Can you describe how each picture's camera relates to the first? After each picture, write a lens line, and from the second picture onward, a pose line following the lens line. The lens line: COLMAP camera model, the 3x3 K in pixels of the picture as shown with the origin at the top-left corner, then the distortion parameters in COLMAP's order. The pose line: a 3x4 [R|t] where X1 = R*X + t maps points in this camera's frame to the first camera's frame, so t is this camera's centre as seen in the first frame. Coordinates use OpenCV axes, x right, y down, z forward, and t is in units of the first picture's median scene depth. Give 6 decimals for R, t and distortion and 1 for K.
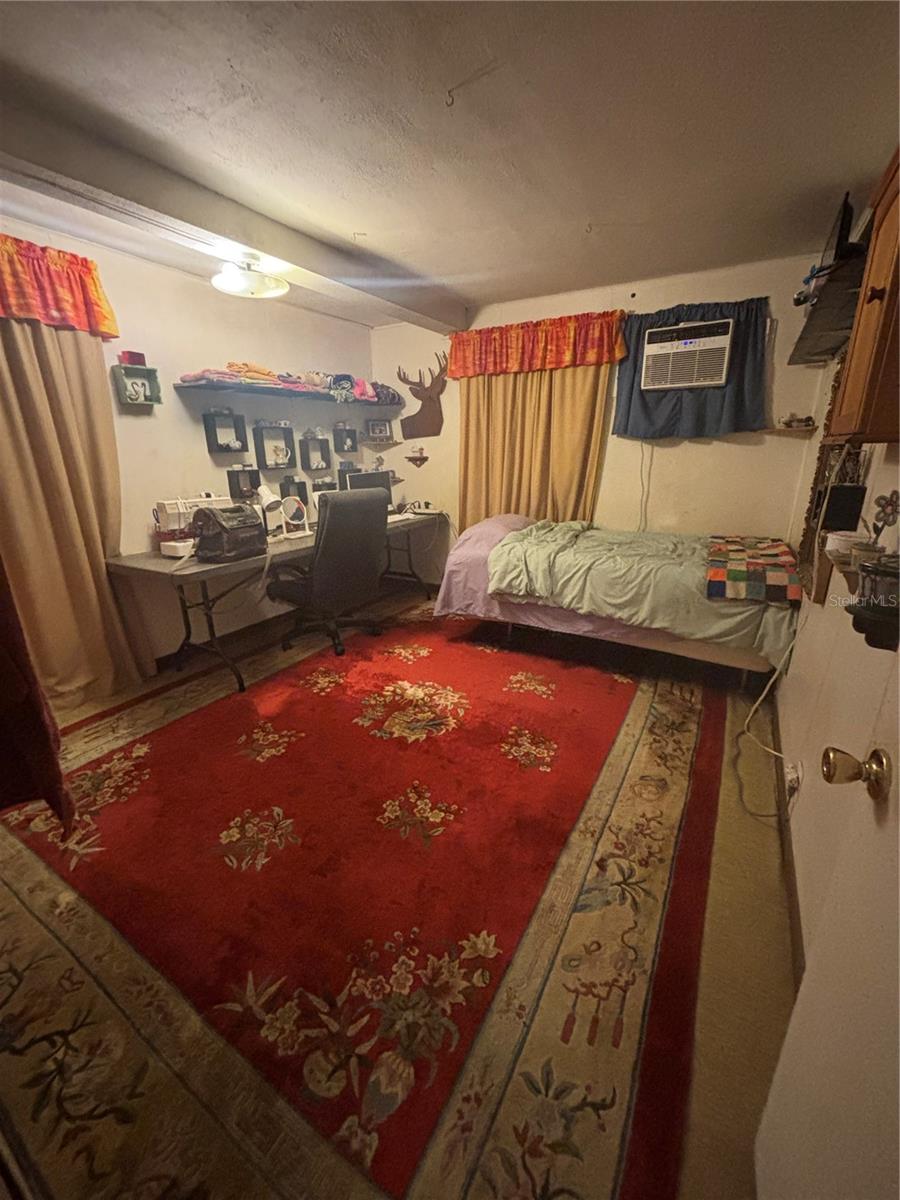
lens RADIAL K [[481.6, 0, 449.0], [0, 481.6, 598.9], [0, 0, 1]] dist [0.009231, -0.000443]
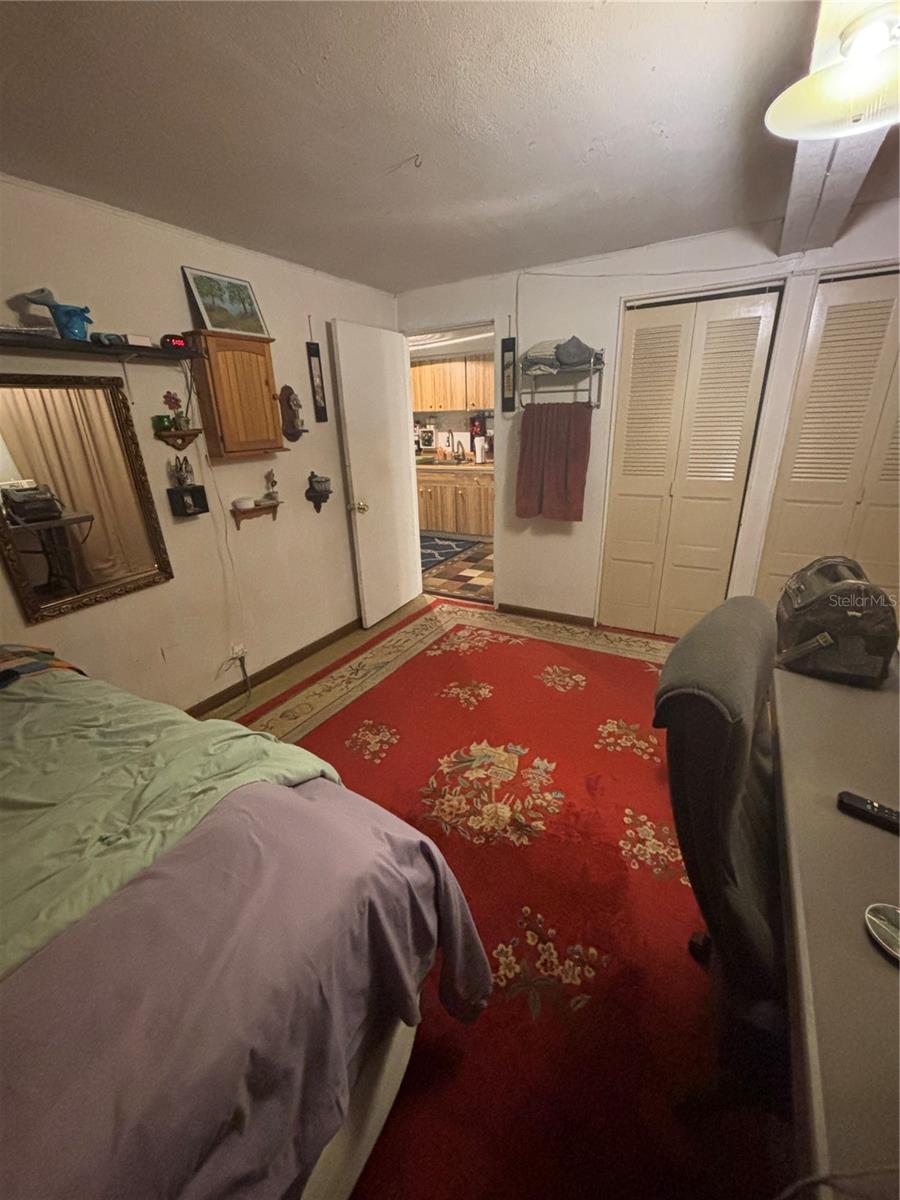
lens RADIAL K [[481.6, 0, 449.0], [0, 481.6, 598.9], [0, 0, 1]] dist [0.009231, -0.000443]
pose [[-0.999134, 0.040876, 0.007729, -0.024710], [0.036933, 0.786105, 0.616989, -0.589371], [0.019144, 0.616740, -0.786934, 1.645087]]
